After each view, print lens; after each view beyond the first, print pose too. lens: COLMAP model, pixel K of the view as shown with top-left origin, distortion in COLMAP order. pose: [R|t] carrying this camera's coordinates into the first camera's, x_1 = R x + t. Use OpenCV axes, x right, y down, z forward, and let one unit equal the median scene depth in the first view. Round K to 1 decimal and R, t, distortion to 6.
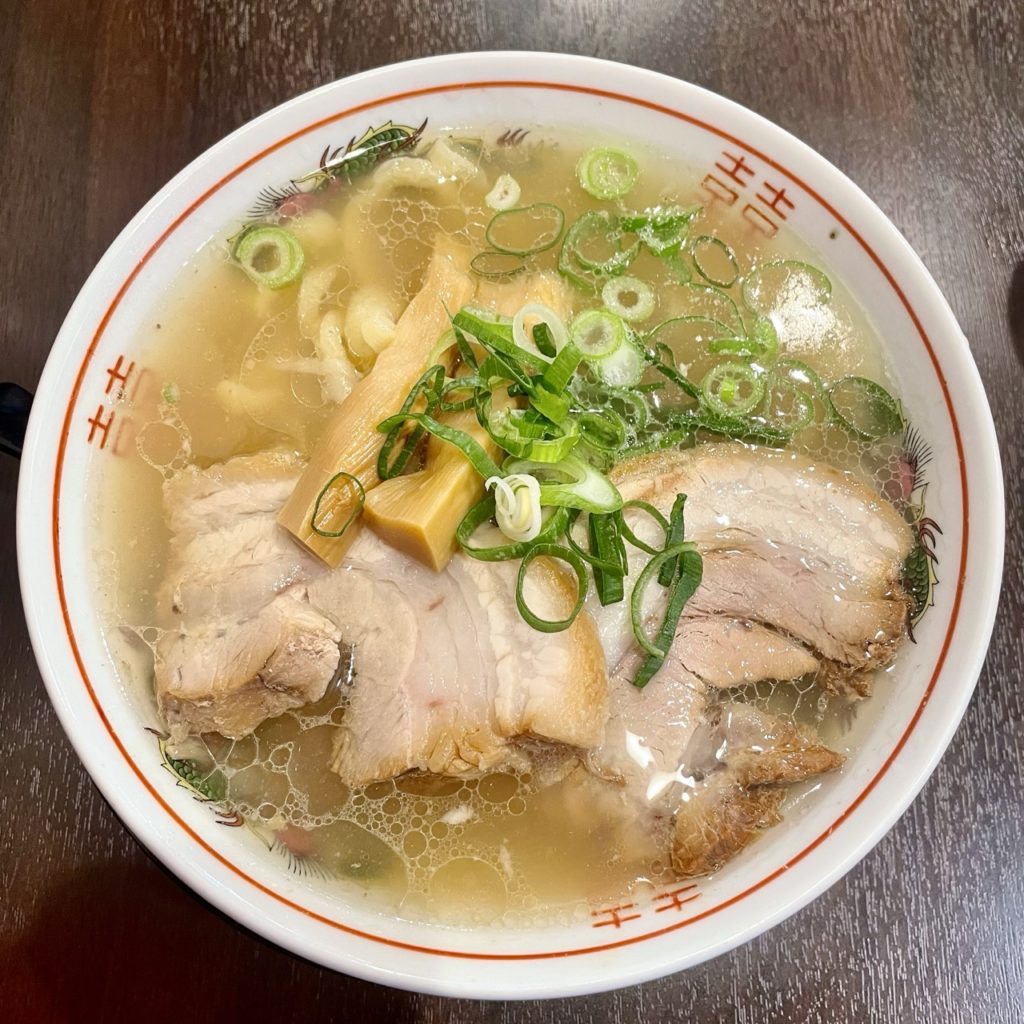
lens RADIAL K [[1039.4, 0, 509.9], [0, 1039.4, 491.8], [0, 0, 1]] dist [0.002169, 0.003910]
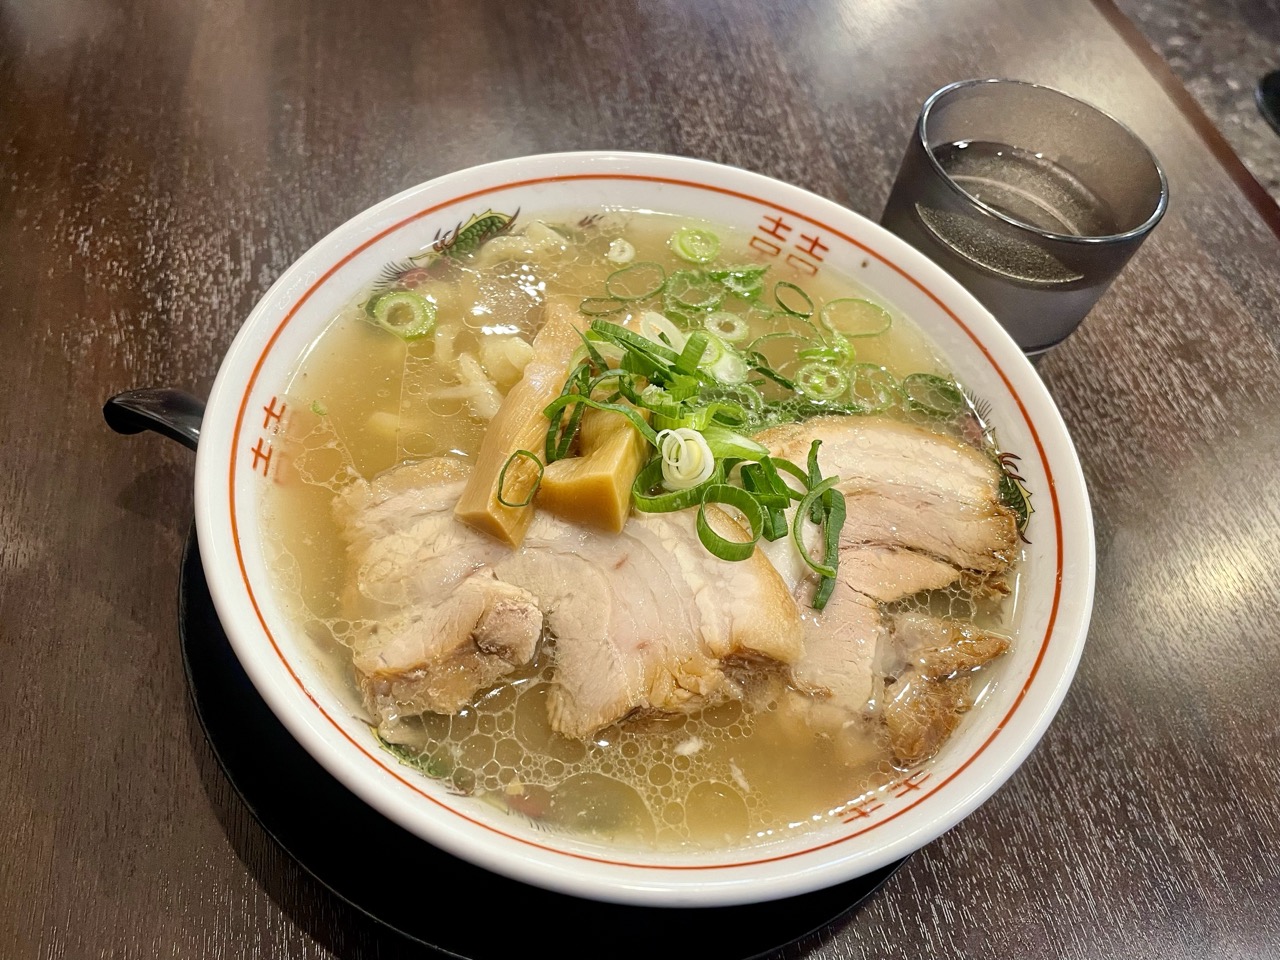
lens RADIAL K [[972.0, 0, 640.0], [0, 972.0, 480.0], [0, 0, 1]] dist [0.003142, 0.001157]
pose [[0.969639, -0.110419, 0.218191, -0.255977], [0.169872, 0.945973, -0.276186, 0.301120], [-0.175907, 0.304865, 0.936010, 0.045399]]
